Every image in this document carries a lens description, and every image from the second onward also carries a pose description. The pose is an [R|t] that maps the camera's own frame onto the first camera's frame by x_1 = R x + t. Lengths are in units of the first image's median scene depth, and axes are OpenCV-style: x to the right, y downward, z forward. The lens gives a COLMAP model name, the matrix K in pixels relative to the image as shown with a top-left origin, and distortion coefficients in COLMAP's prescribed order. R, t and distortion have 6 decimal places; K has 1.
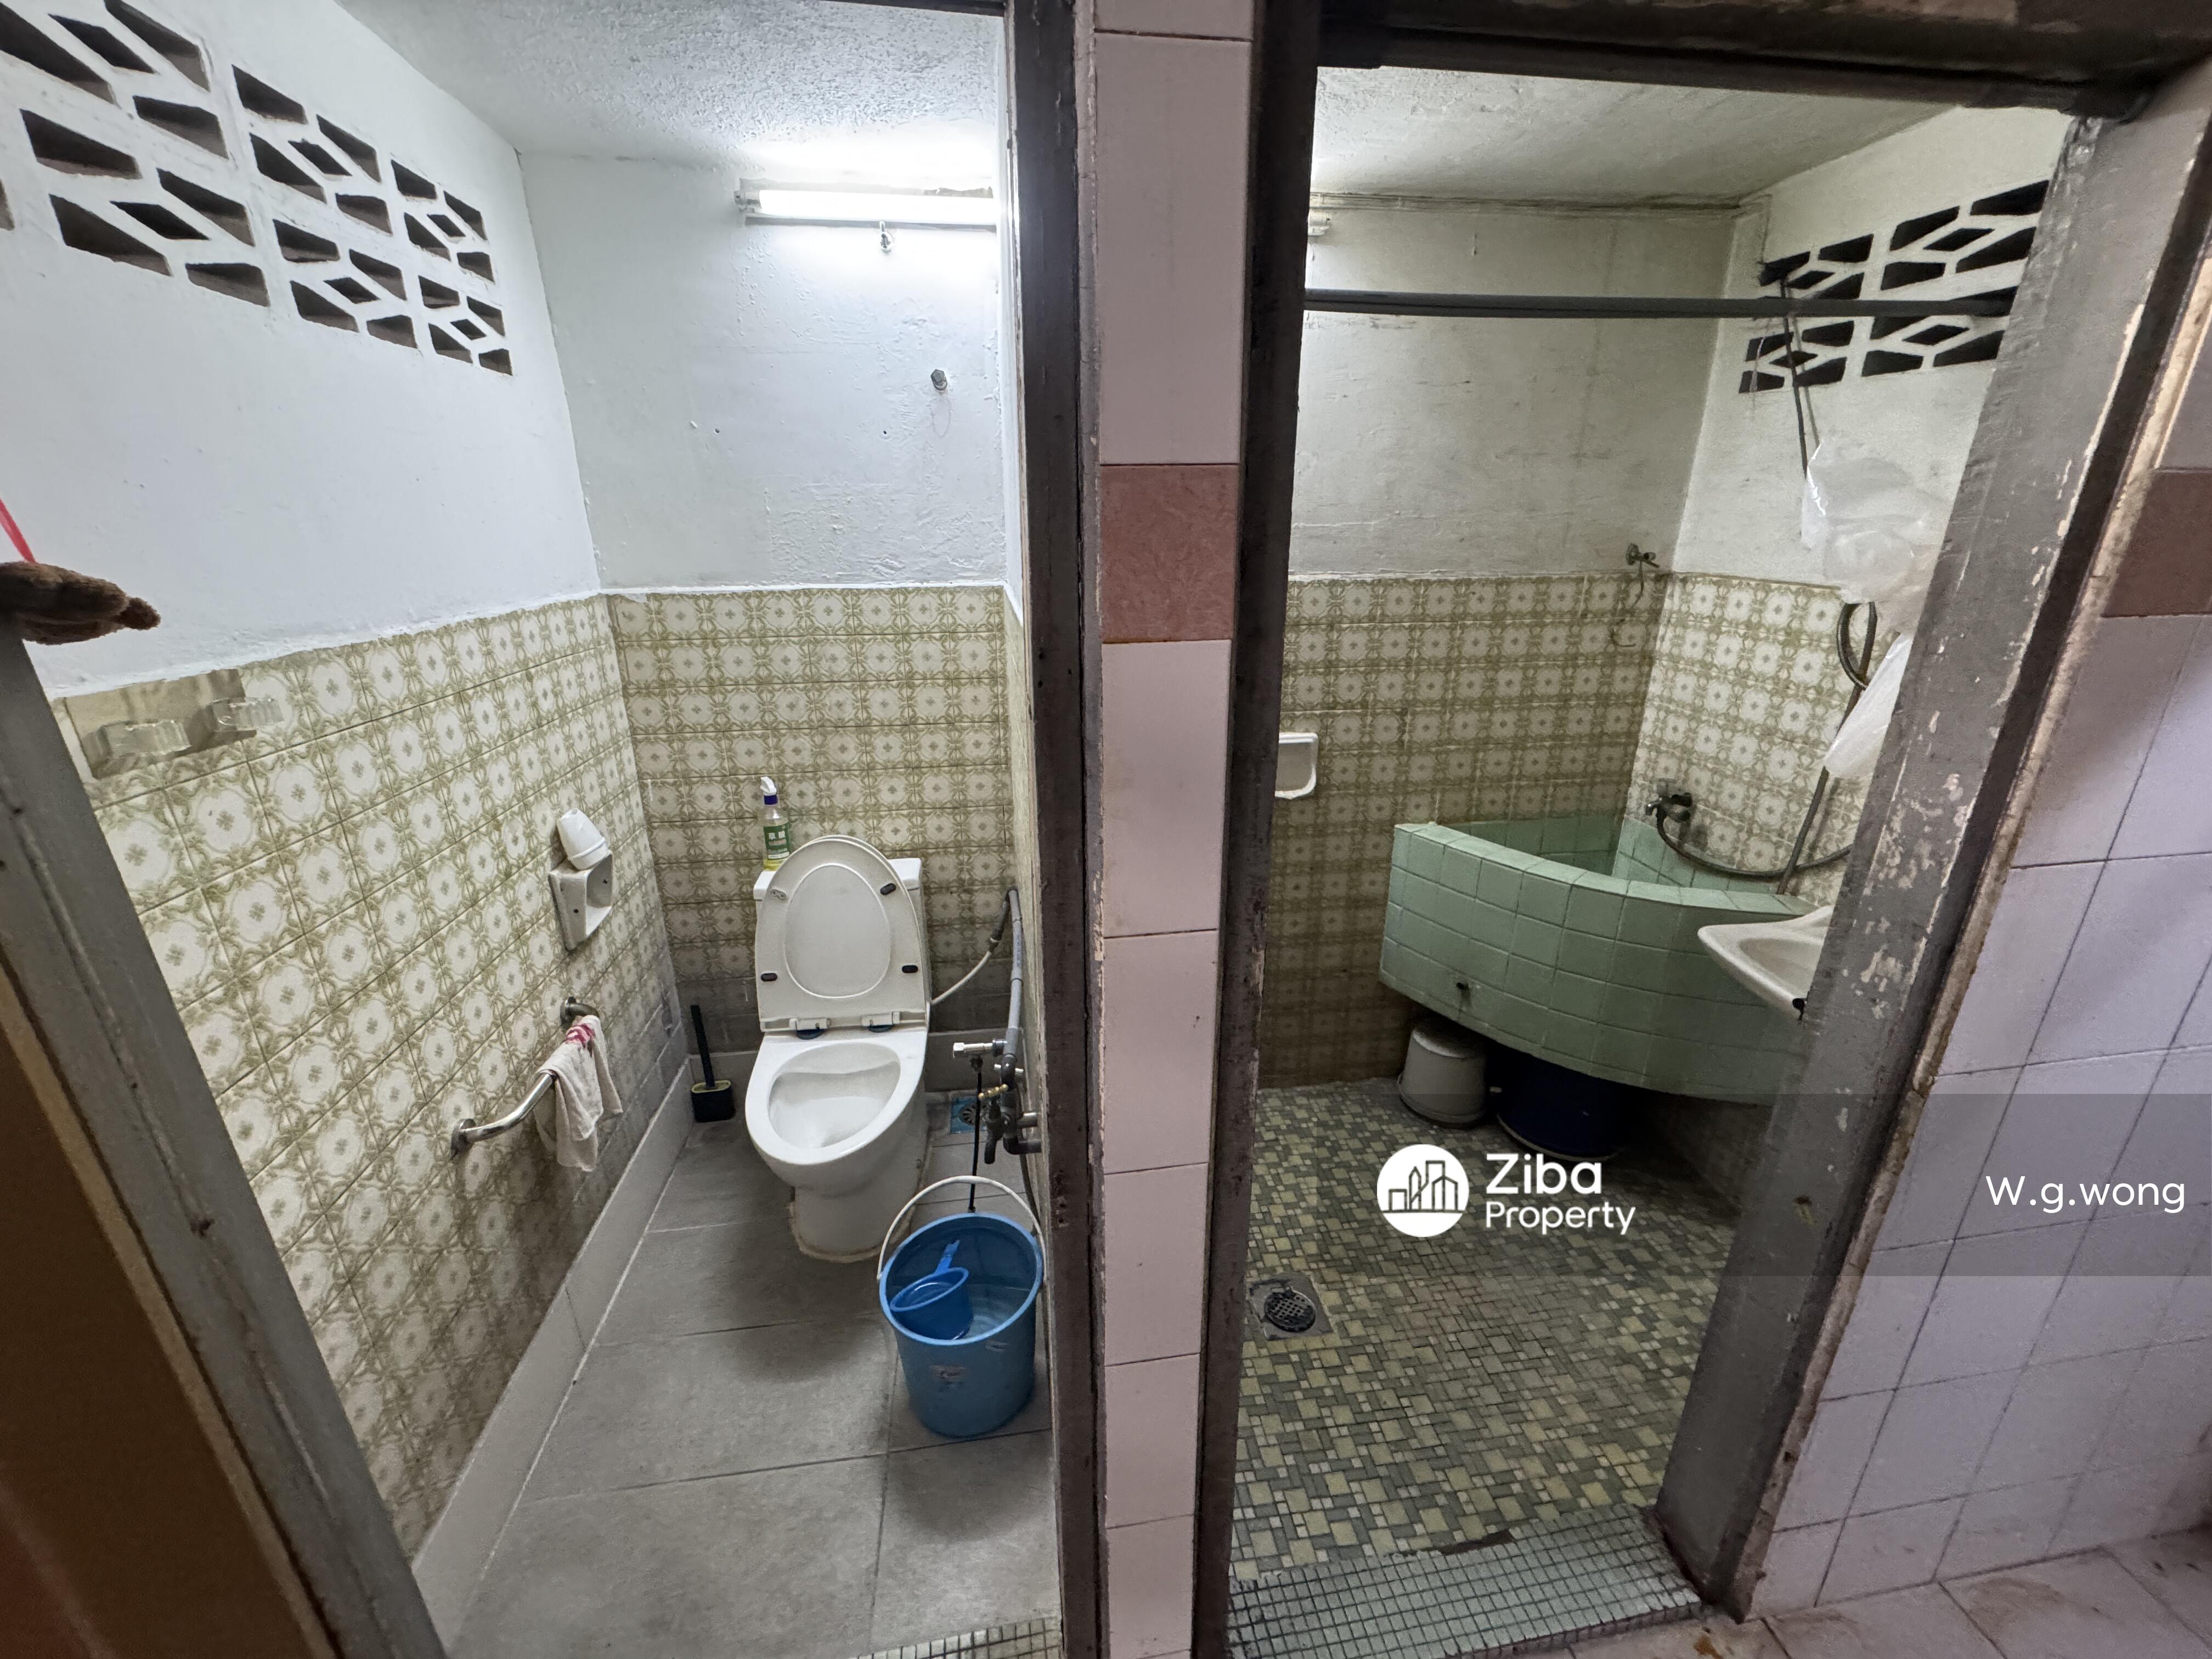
lens RADIAL K [[876.9, 0, 1105.6], [0, 876.9, 826.8], [0, 0, 1]] dist [-0.002153, -0.000611]
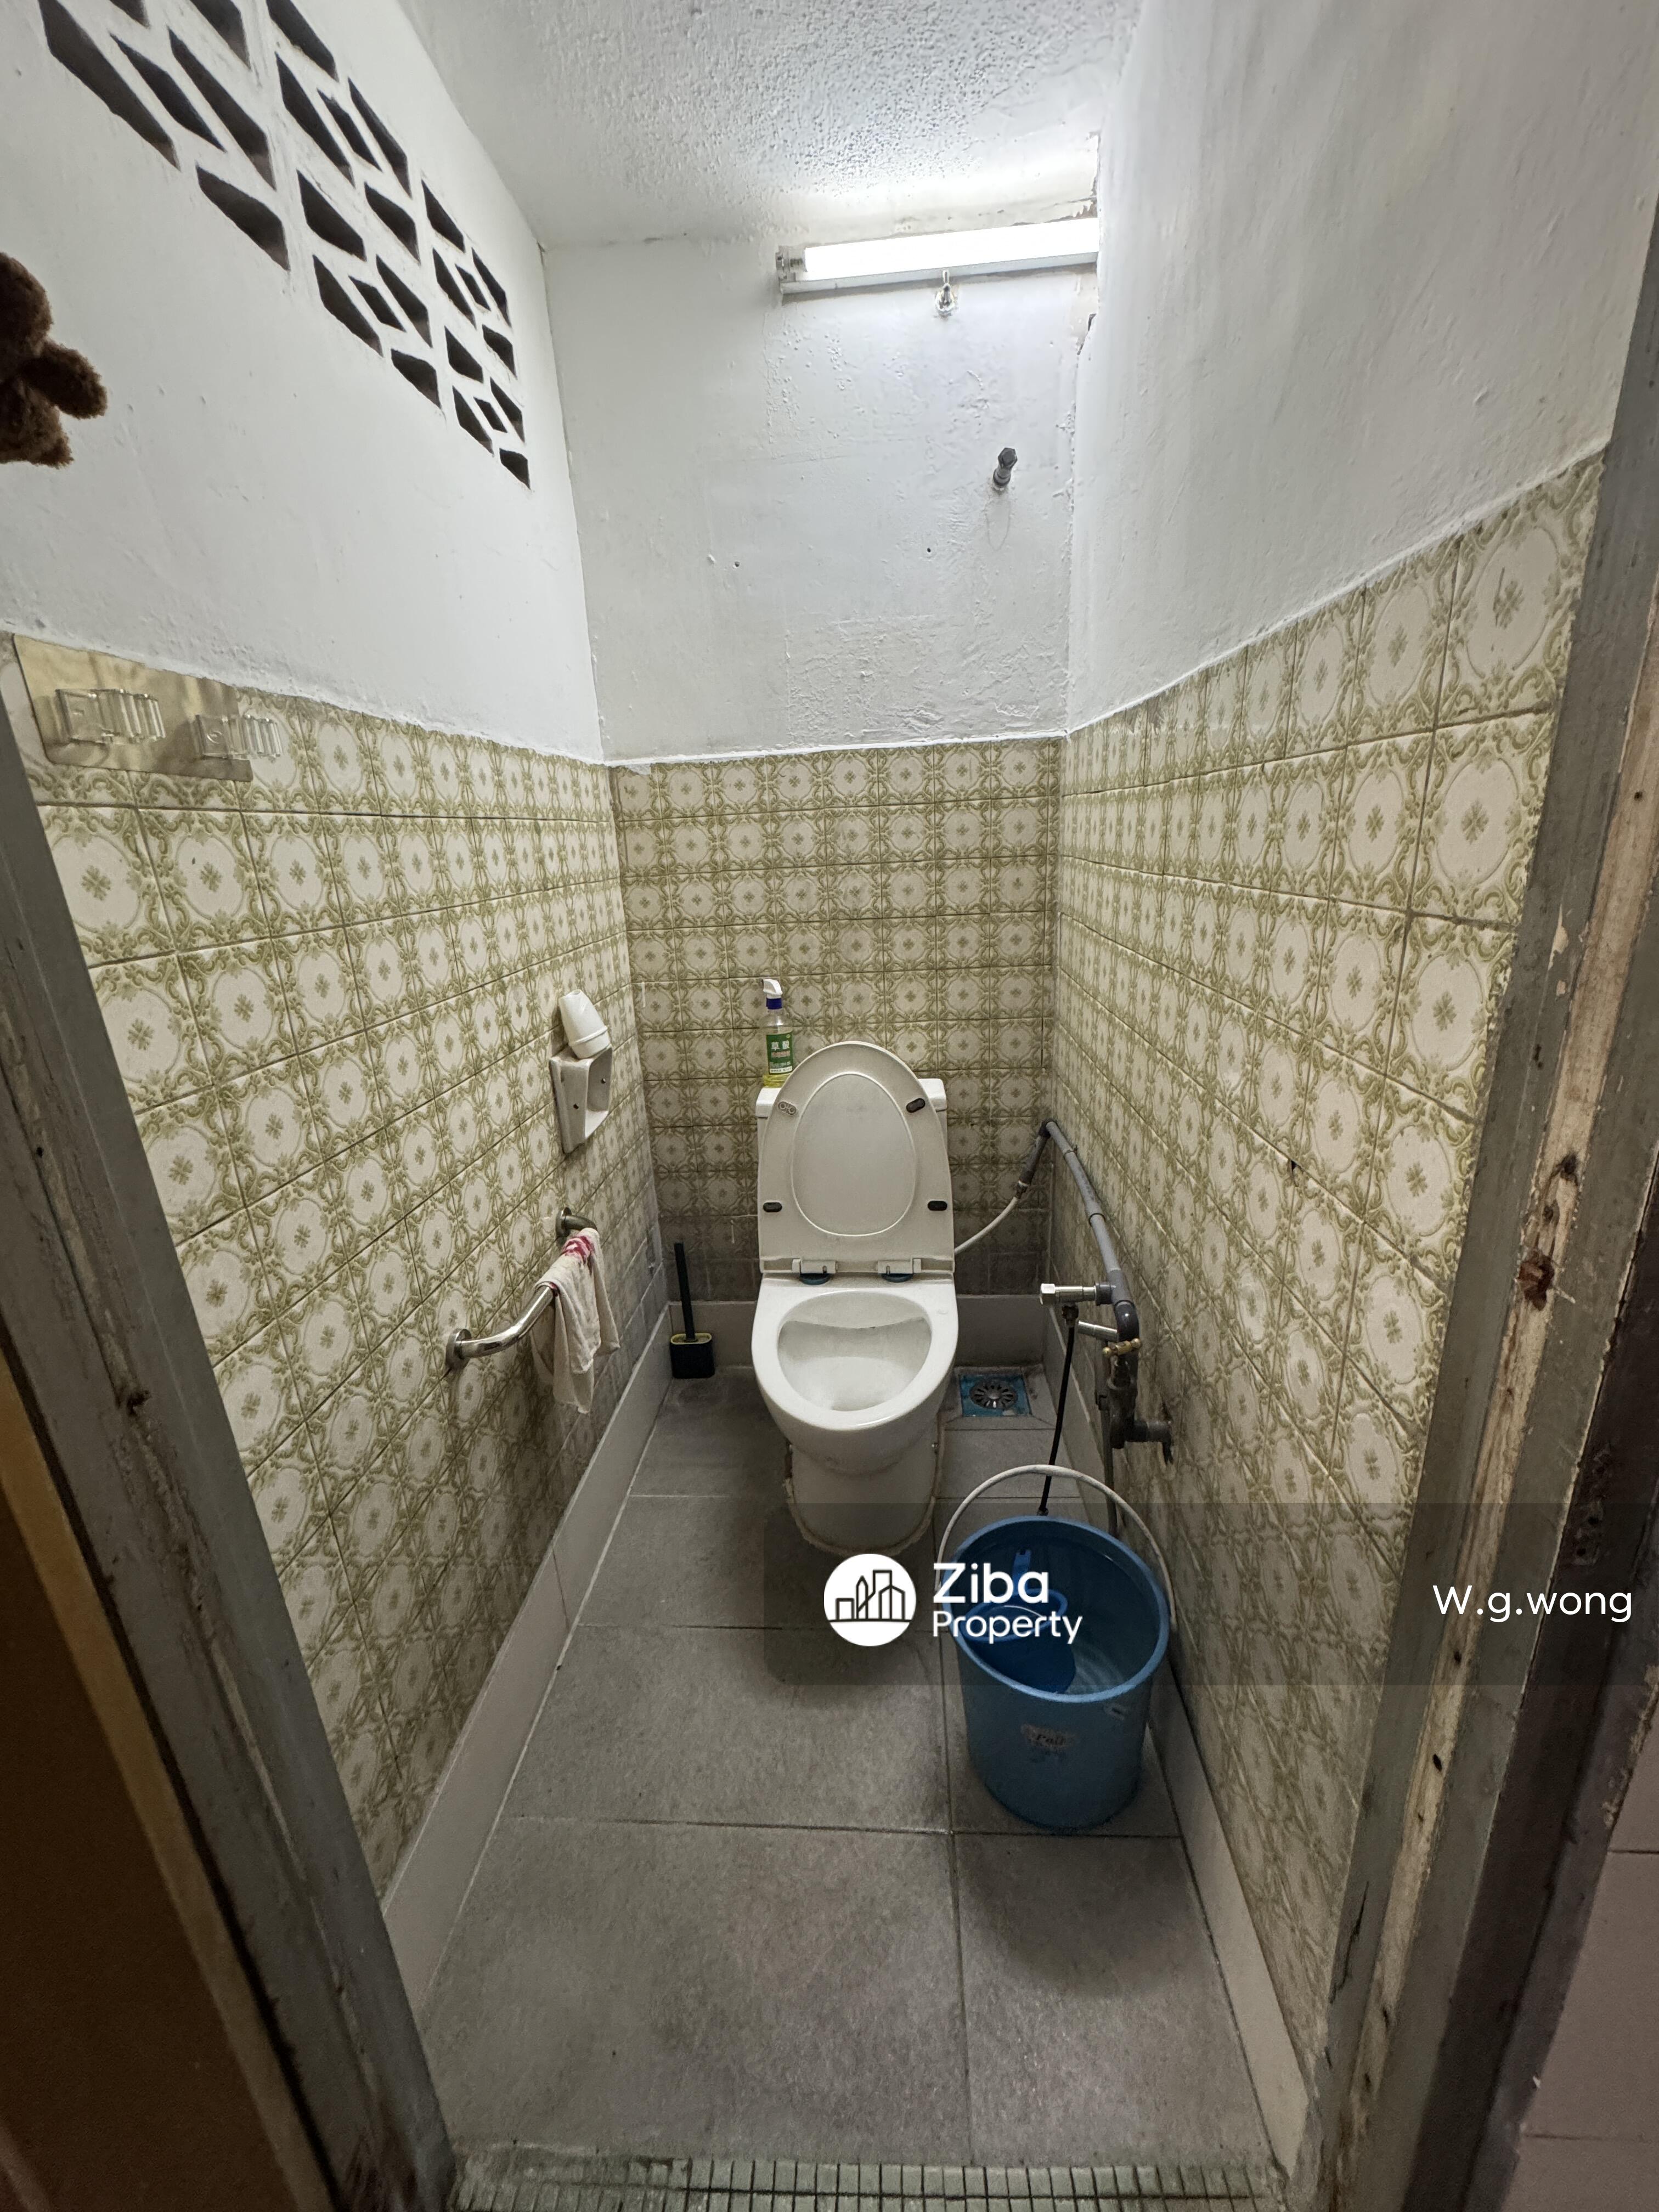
lens RADIAL K [[879.1, 0, 835.3], [0, 879.1, 1107.5], [0, 0, 1]] dist [0.000718, -0.000610]
pose [[0.979380, 0.020022, -0.201031, -0.158182], [-0.025042, 0.999434, -0.022458, 0.094445], [0.200468, 0.027029, 0.979327, 0.181278]]
